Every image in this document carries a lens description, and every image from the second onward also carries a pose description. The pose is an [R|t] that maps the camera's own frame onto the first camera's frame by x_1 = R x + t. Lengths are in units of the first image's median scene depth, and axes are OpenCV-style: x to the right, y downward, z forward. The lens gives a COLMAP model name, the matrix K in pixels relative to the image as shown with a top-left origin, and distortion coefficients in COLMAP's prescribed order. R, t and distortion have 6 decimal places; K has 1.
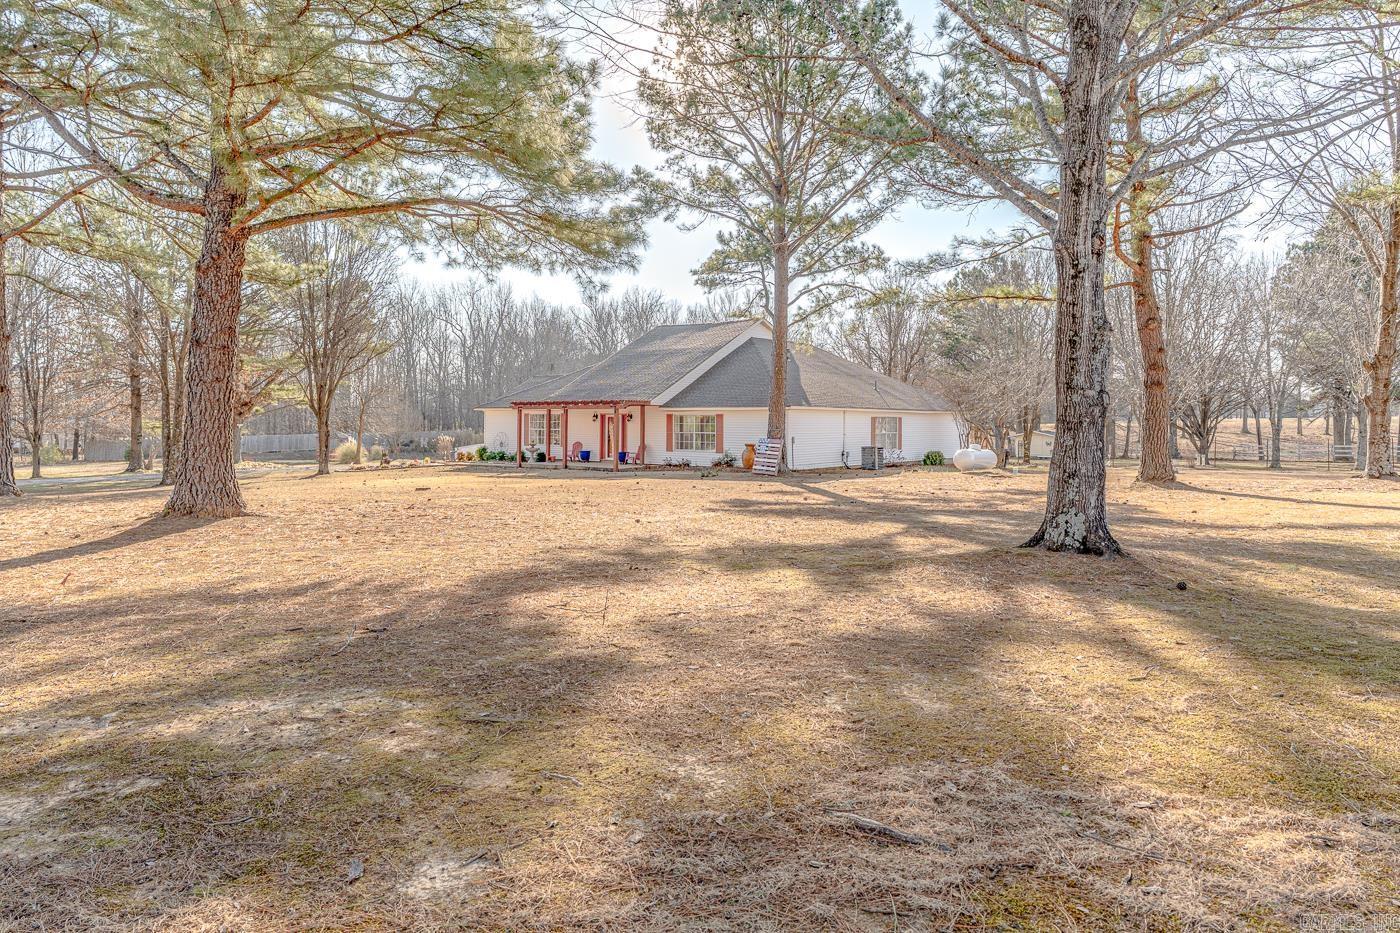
lens RADIAL K [[892.4, 0, 698.1], [0, 892.4, 464.9], [0, 0, 1]] dist [-0.003441, 0.000124]
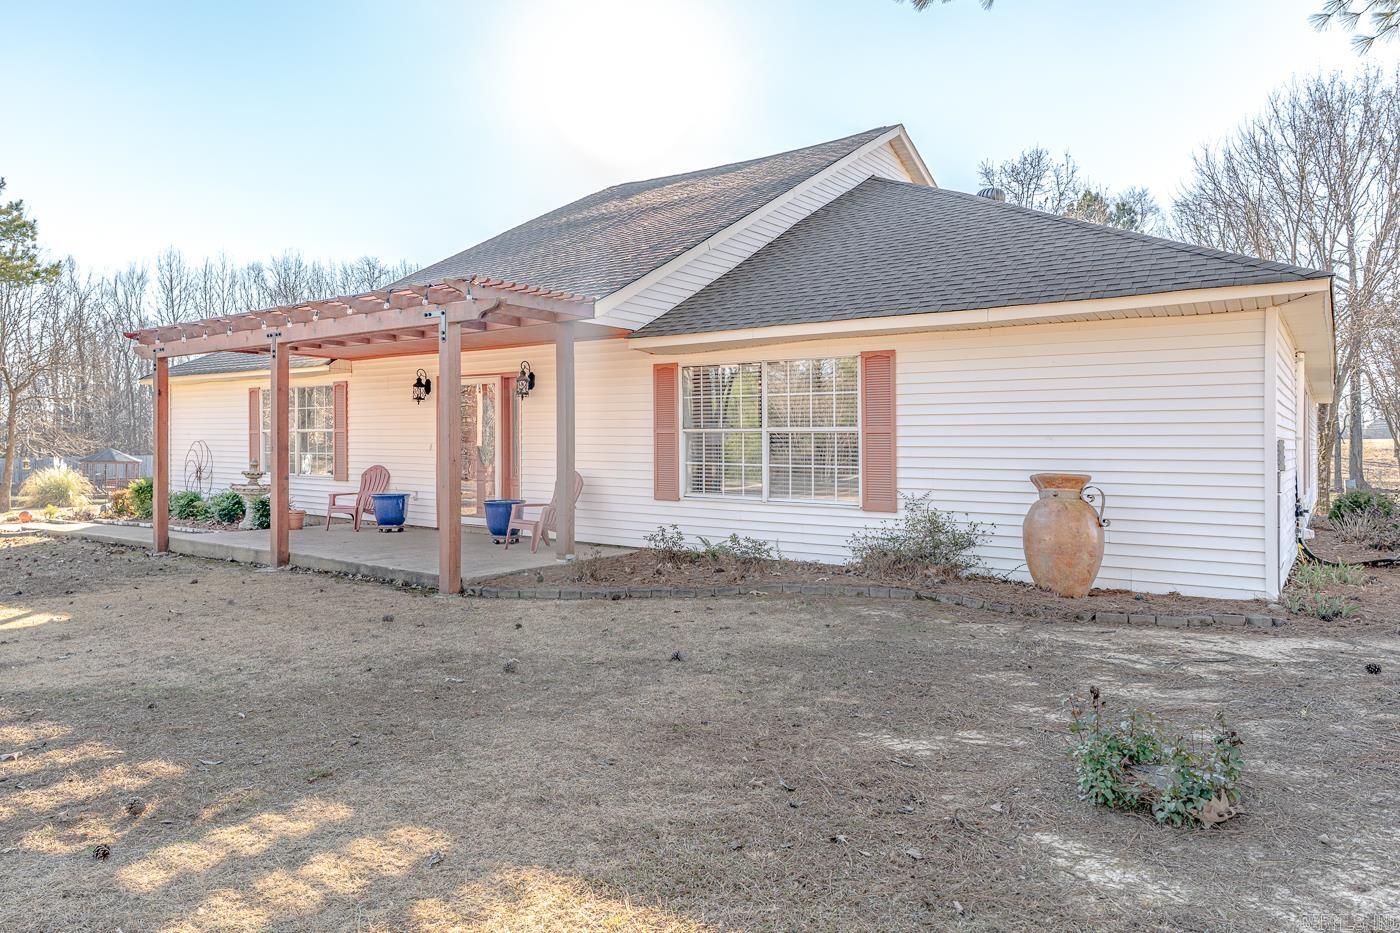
lens RADIAL K [[892.4, 0, 697.3], [0, 892.4, 459.3], [0, 0, 1]] dist [-0.003441, 0.000124]
pose [[0.998469, -0.013900, 0.053537, -0.036913], [0.014974, 0.999694, -0.019702, -0.021764], [-0.053247, 0.020473, 0.998371, 0.719510]]
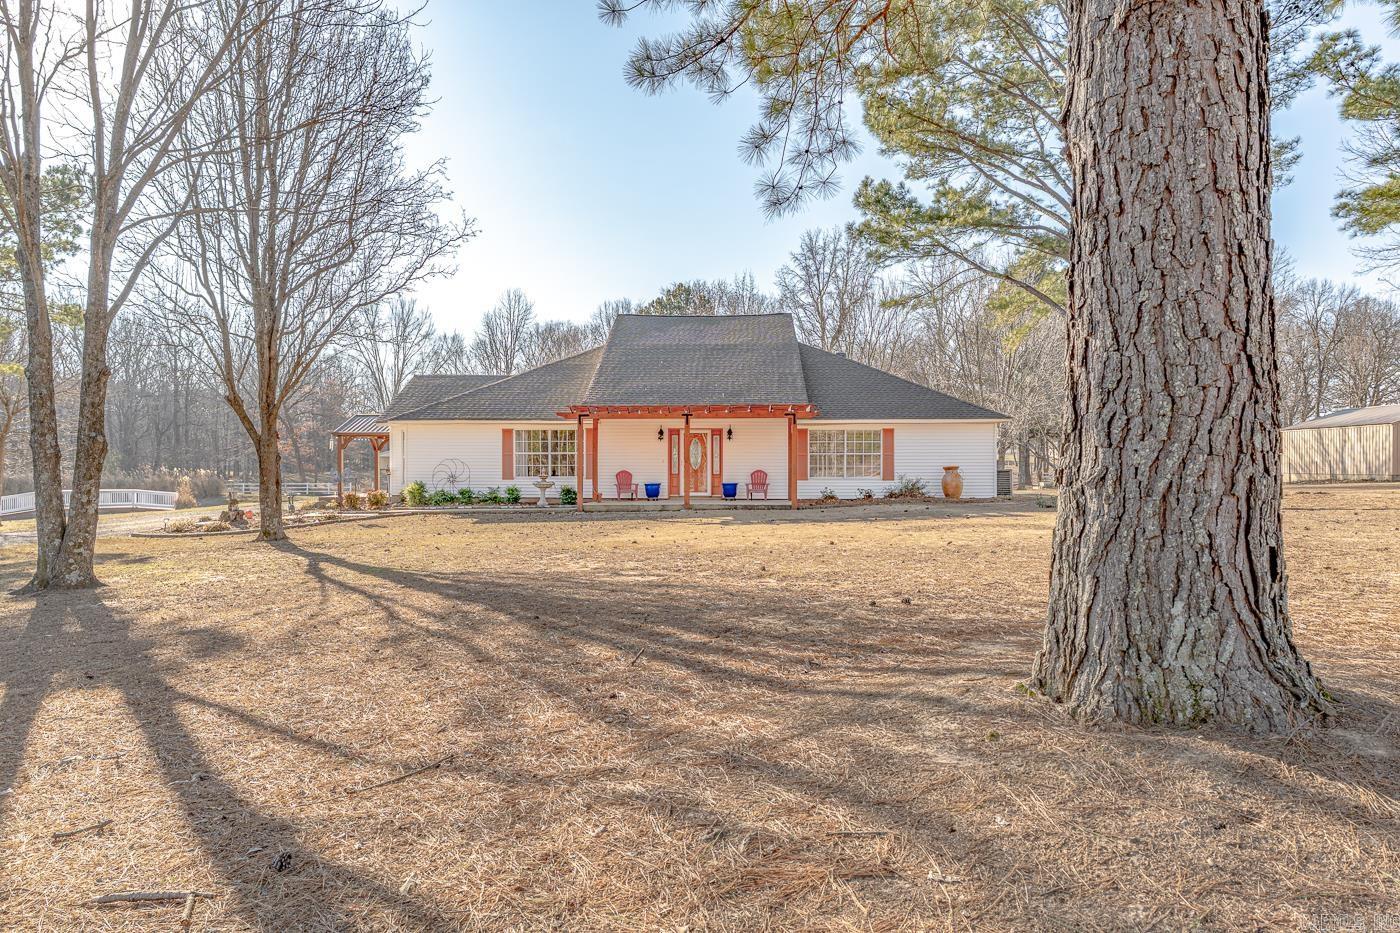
lens RADIAL K [[892.4, 0, 703.9], [0, 892.4, 467.9], [0, 0, 1]] dist [-0.003441, 0.000124]
pose [[0.811240, -0.019146, 0.584400, -0.520803], [0.037569, 0.999105, -0.019420, -0.013565], [-0.583505, 0.037710, 0.811233, 0.450109]]
